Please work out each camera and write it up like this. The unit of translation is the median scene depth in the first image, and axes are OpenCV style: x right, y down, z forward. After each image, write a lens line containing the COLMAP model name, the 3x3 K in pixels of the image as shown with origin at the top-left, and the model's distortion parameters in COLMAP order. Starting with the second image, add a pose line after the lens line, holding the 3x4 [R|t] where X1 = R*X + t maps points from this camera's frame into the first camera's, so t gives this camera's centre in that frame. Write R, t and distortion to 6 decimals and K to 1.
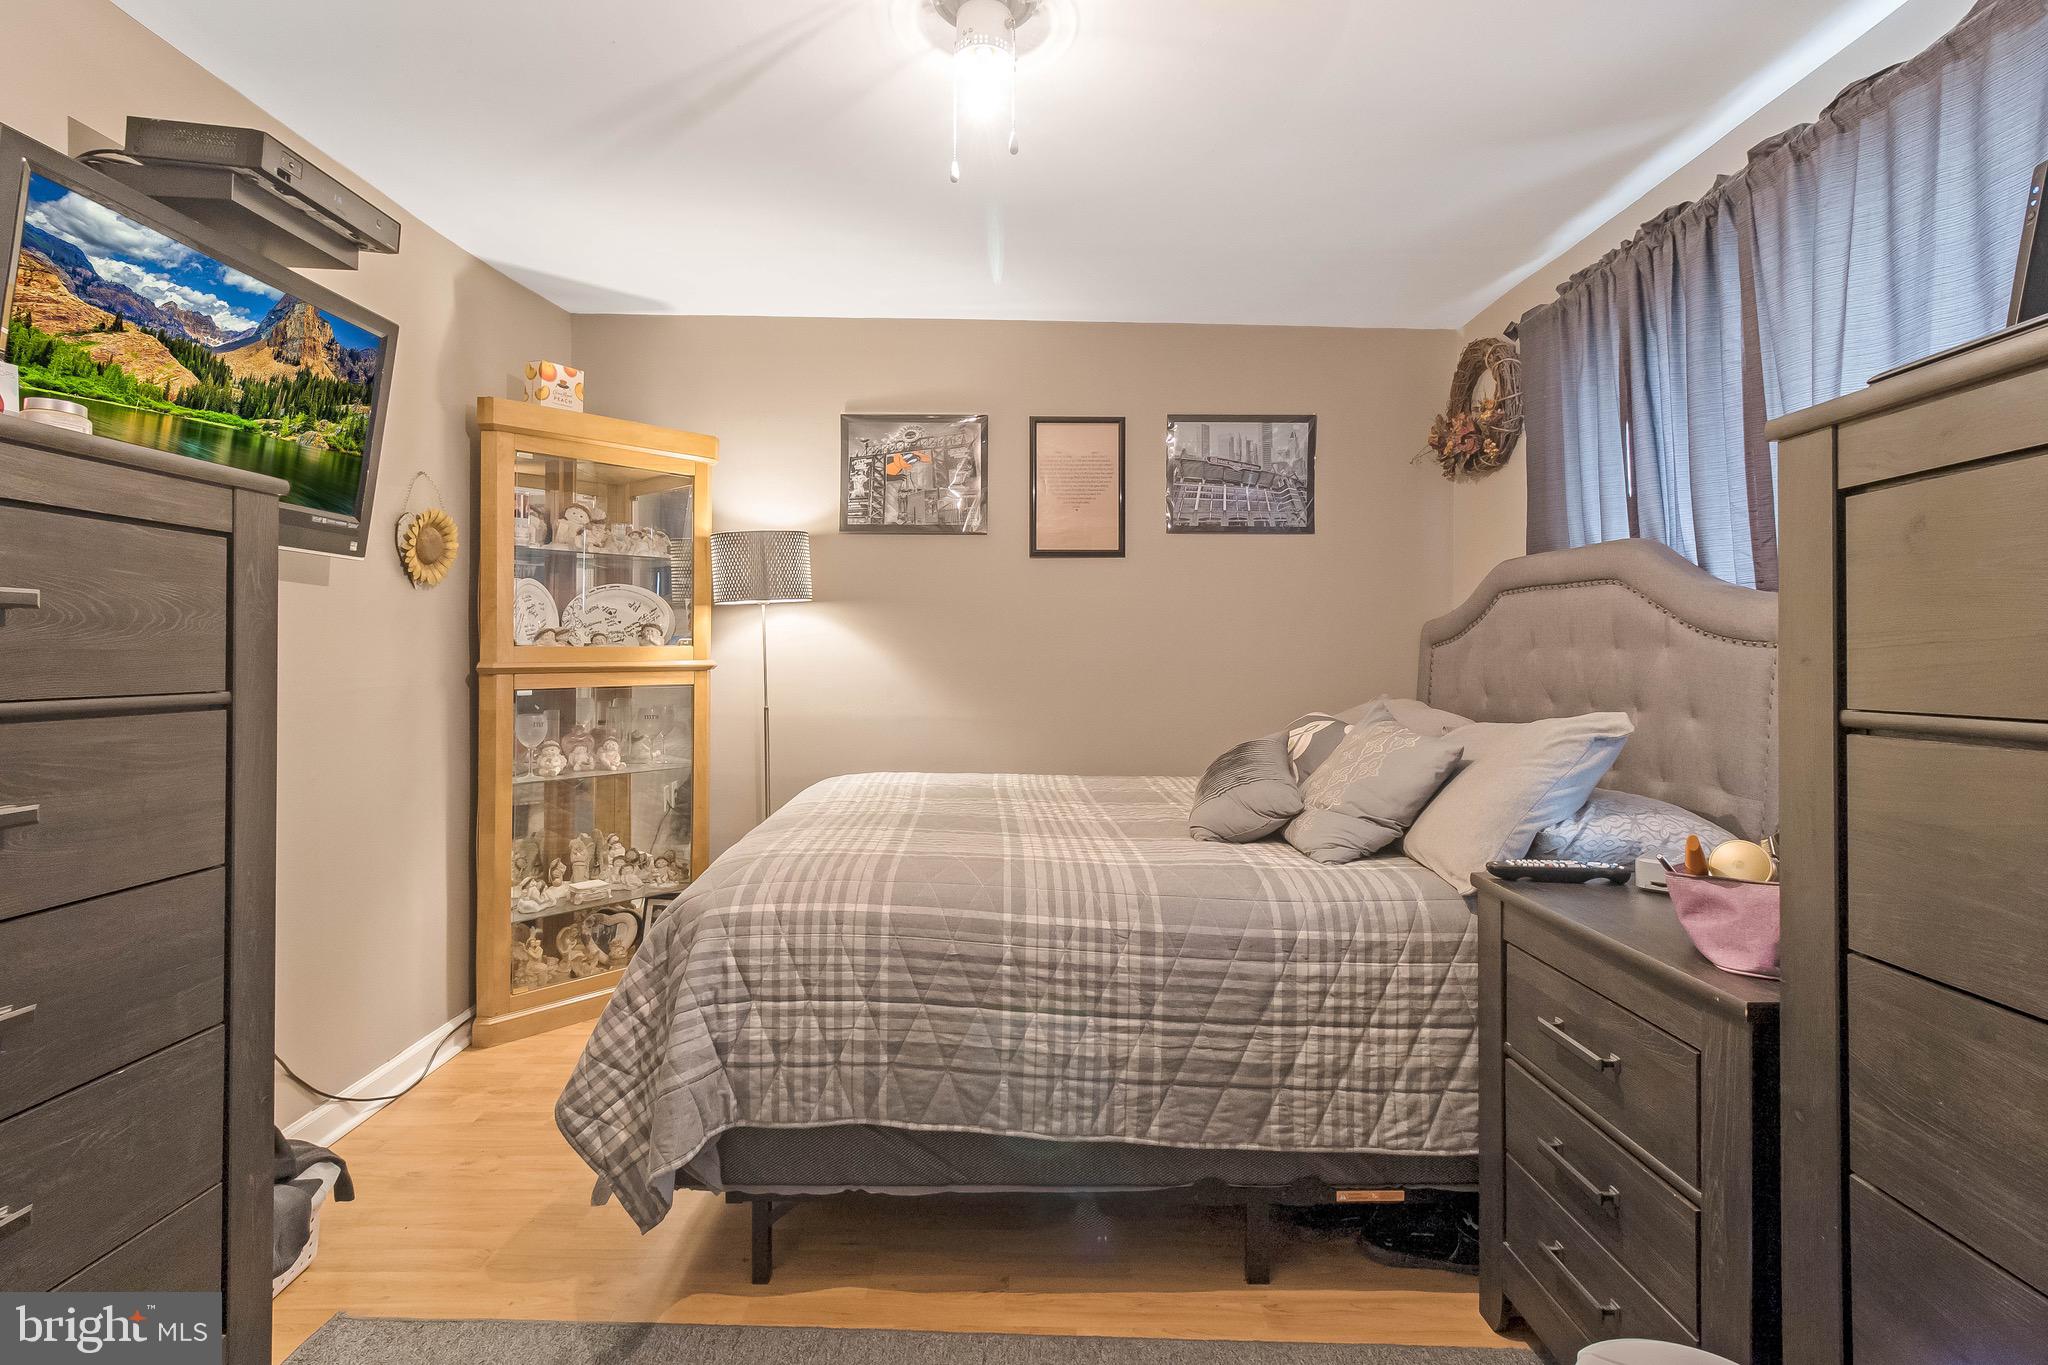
lens RADIAL K [[953.6, 0, 1022.1], [0, 953.6, 648.7], [0, 0, 1]] dist [0.007449, -0.000075]
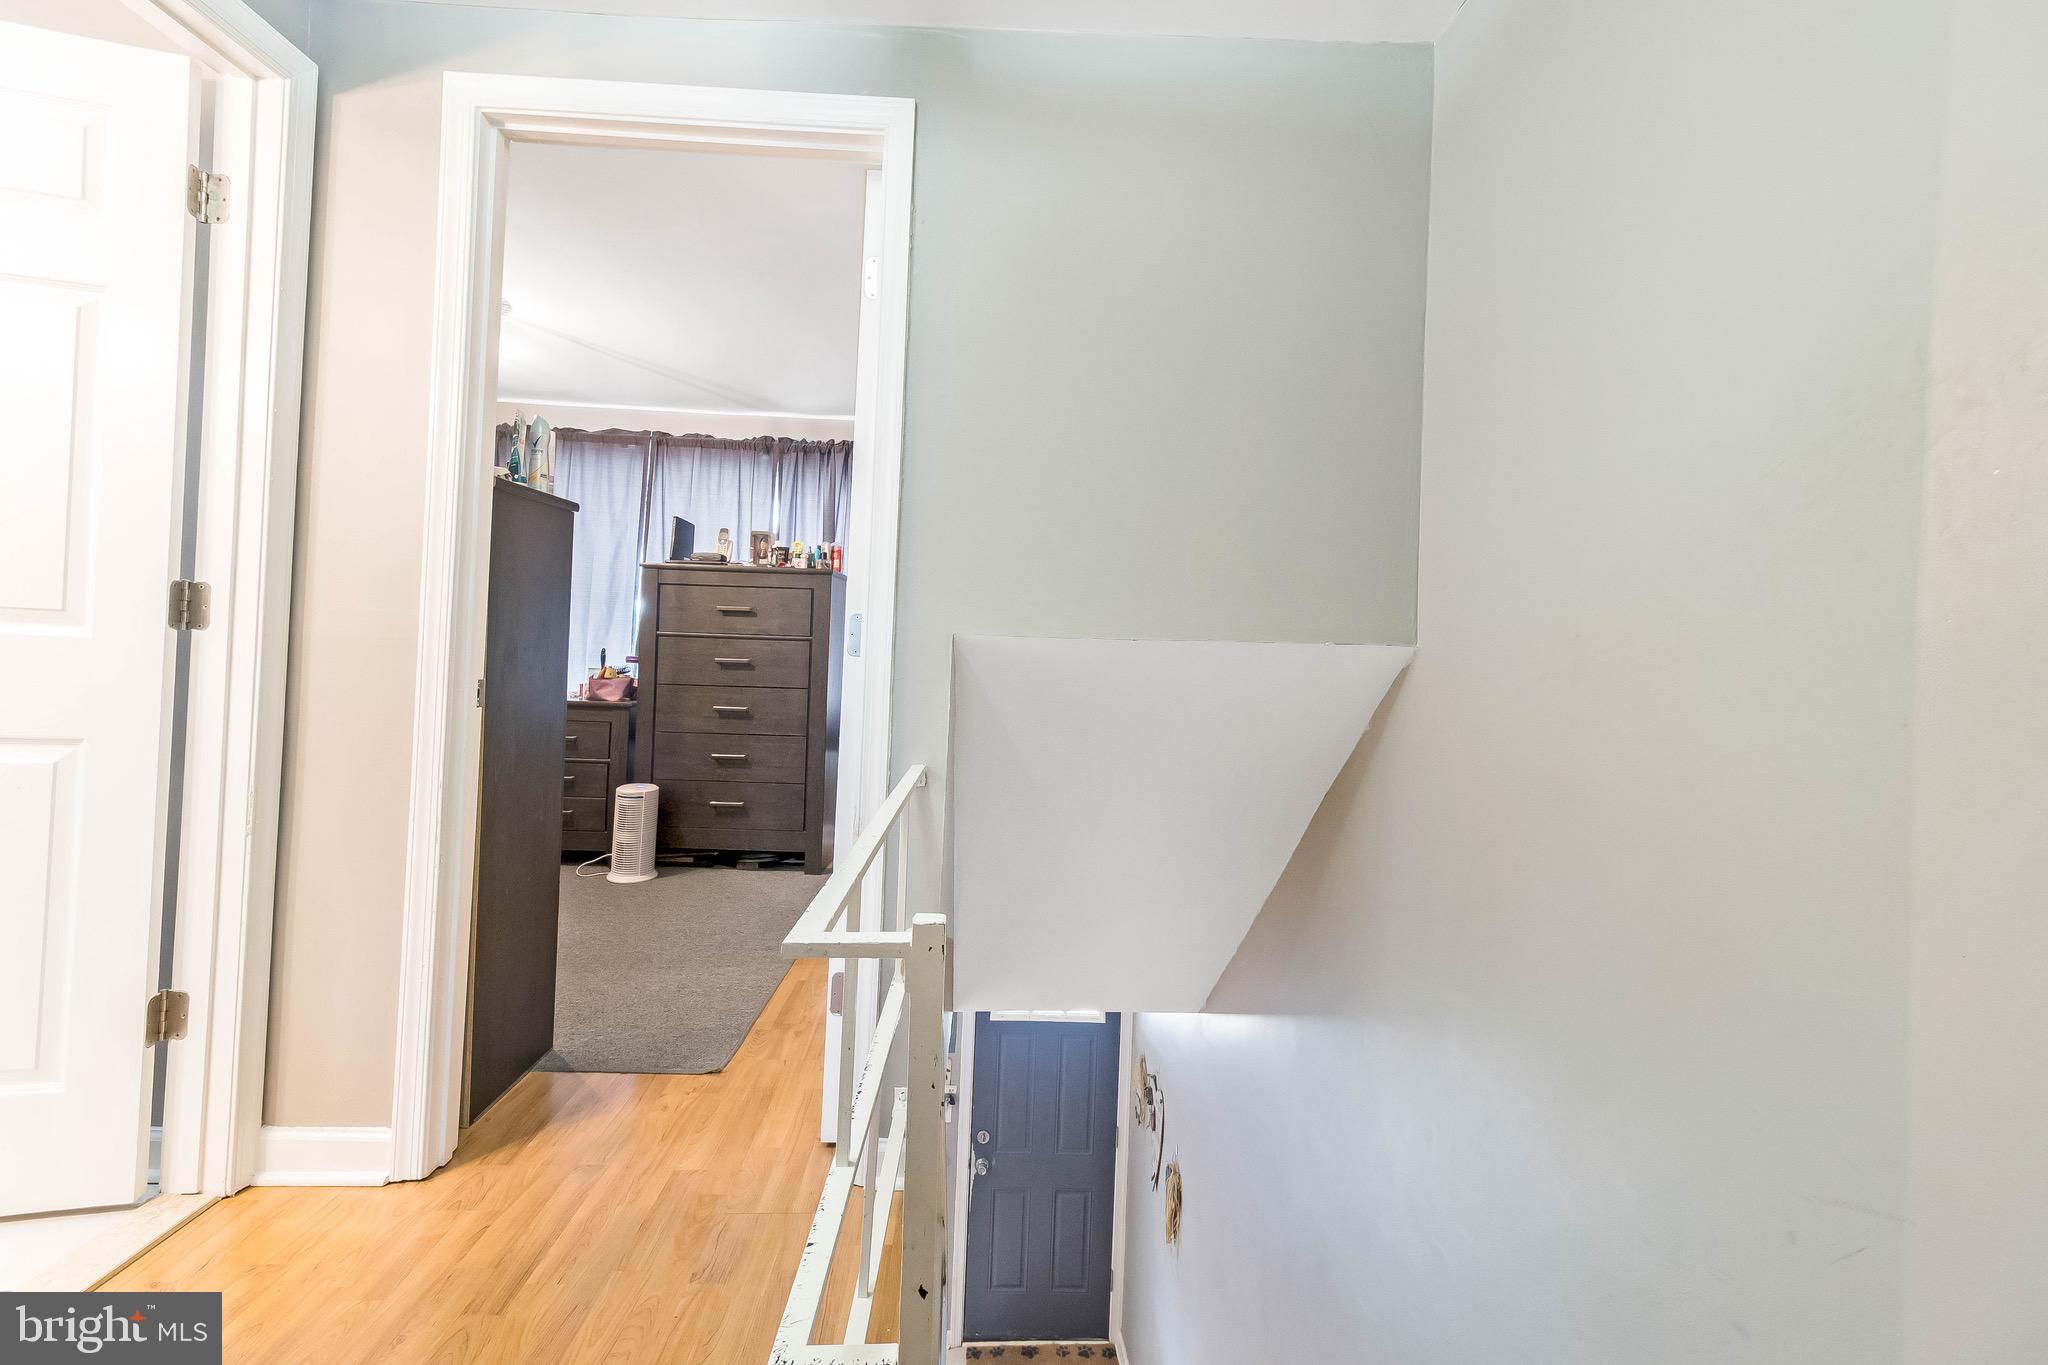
lens RADIAL K [[953.6, 0, 1022.1], [0, 953.6, 648.7], [0, 0, 1]] dist [0.007449, -0.000075]
pose [[-0.052198, -0.002147, 0.998634, -2.147617], [-0.047864, 0.998854, -0.000354, 0.036367], [-0.997489, -0.047817, -0.052241, -0.282301]]
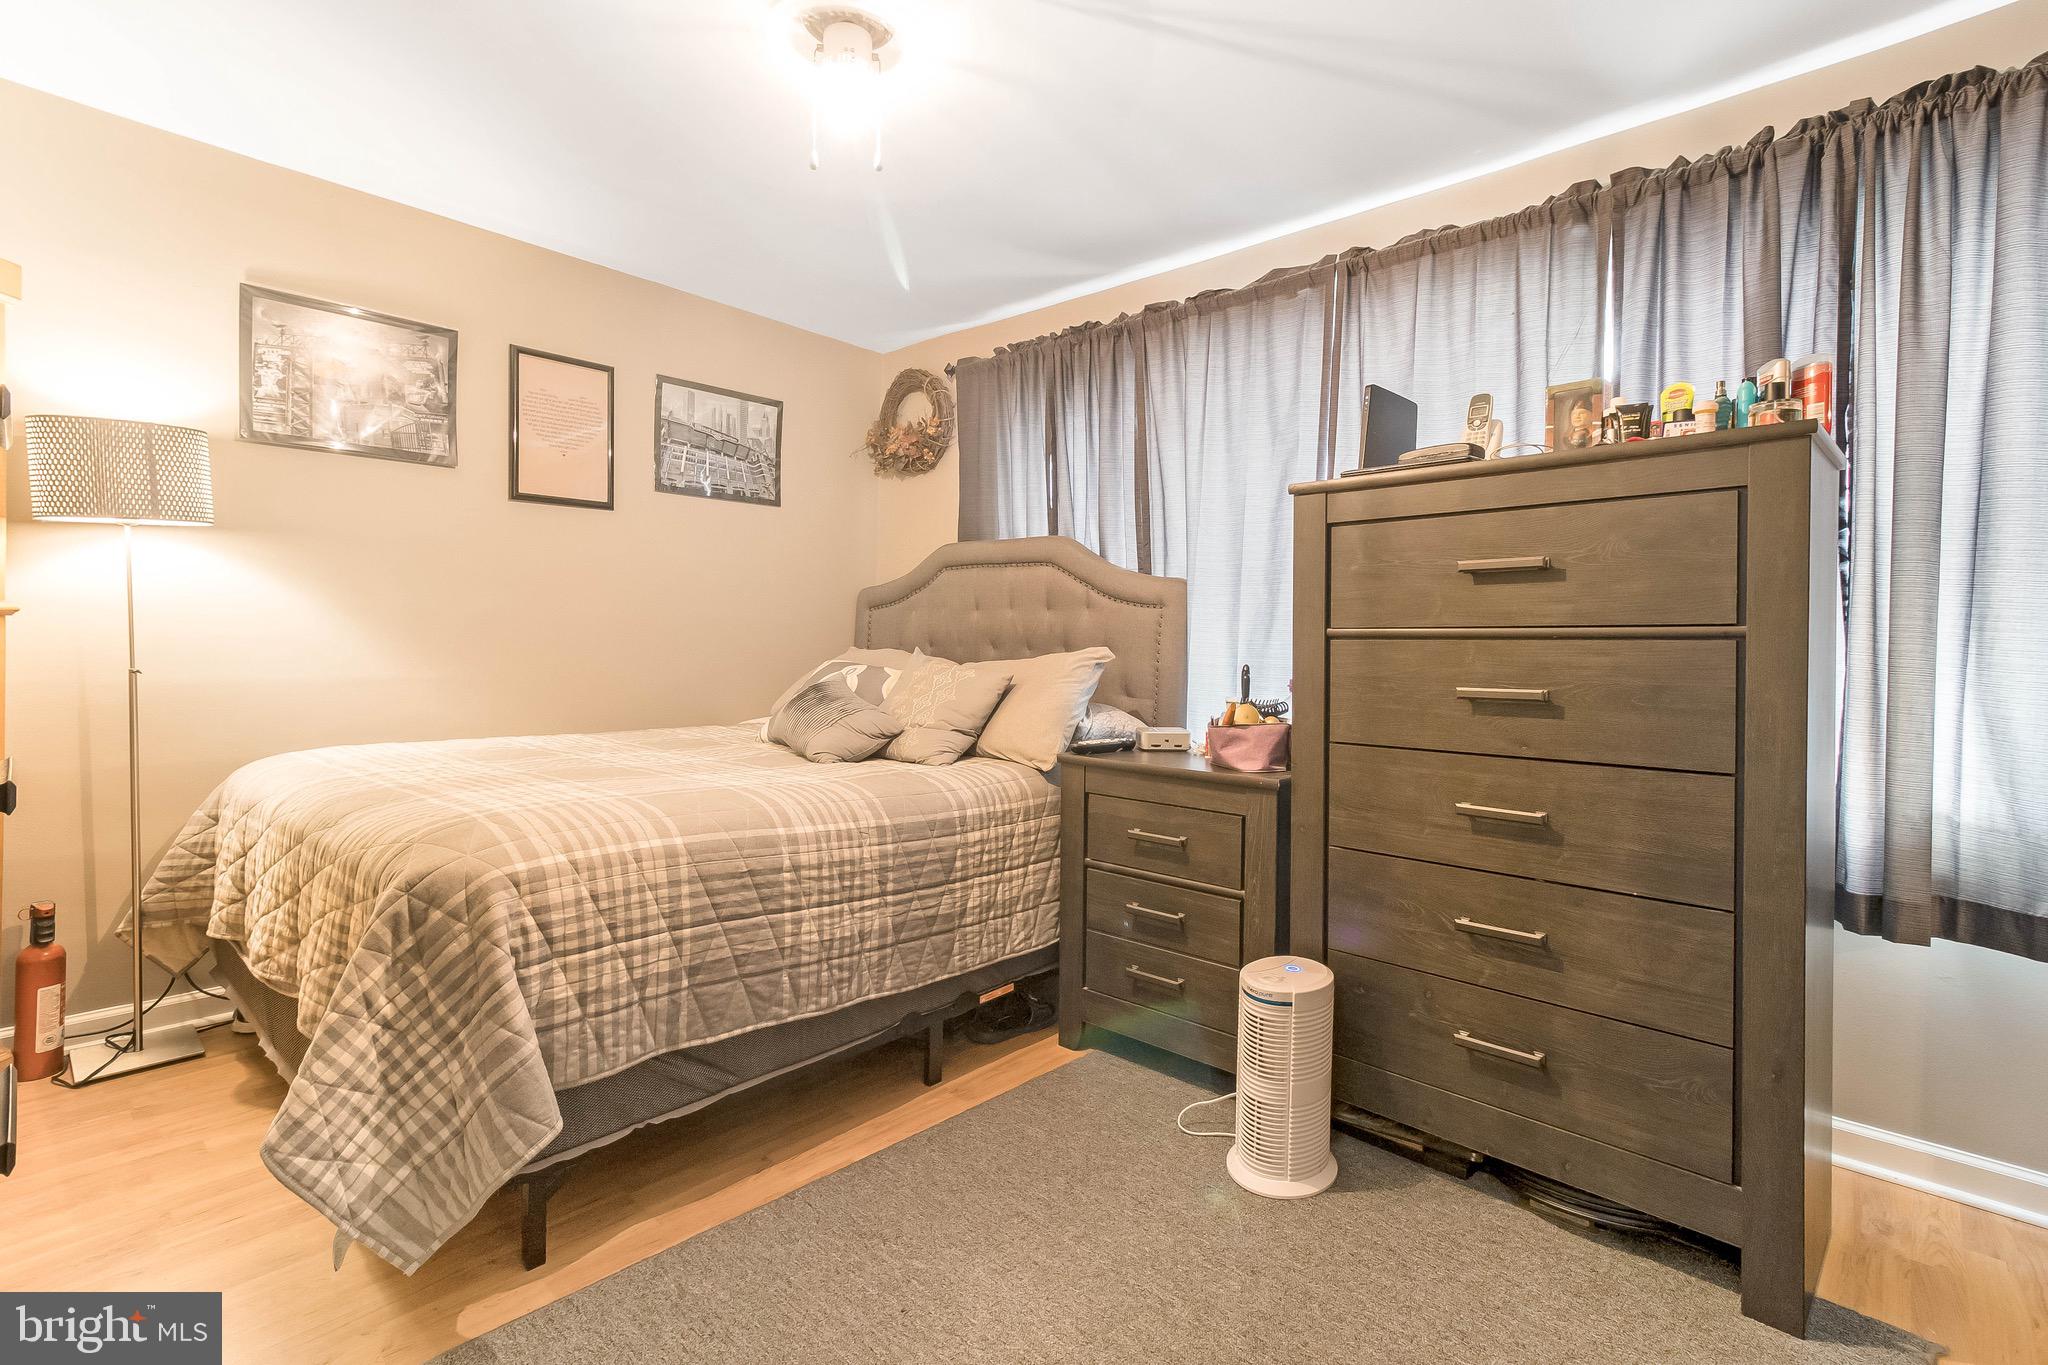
lens RADIAL K [[953.6, 0, 1022.1], [0, 953.6, 648.7], [0, 0, 1]] dist [0.007449, -0.000075]
pose [[0.676314, -0.004951, 0.736596, -0.652528], [-0.012873, 0.999745, 0.018539, 0.044415], [-0.736501, -0.022020, 0.676078, 0.043866]]
